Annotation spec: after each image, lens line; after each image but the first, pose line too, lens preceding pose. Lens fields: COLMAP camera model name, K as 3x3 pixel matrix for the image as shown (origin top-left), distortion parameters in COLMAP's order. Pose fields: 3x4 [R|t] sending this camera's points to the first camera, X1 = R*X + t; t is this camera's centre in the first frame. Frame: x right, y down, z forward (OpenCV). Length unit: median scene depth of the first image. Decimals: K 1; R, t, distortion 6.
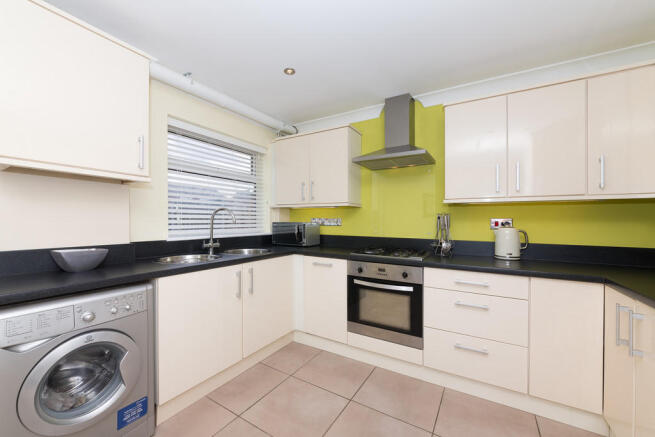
lens RADIAL K [[262.2, 0, 327.0], [0, 262.2, 222.6], [0, 0, 1]] dist [0.000285, 0.000071]
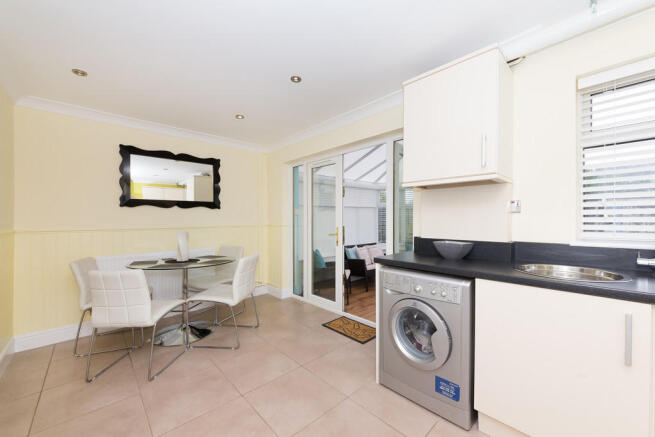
lens RADIAL K [[262.2, 0, 327.0], [0, 262.2, 222.6], [0, 0, 1]] dist [0.000285, 0.000071]
pose [[-0.288212, 0.006020, -0.957548, 0.475997], [-0.001840, 0.999975, 0.006841, -0.000245], [0.957565, 0.003734, -0.288194, 0.804255]]
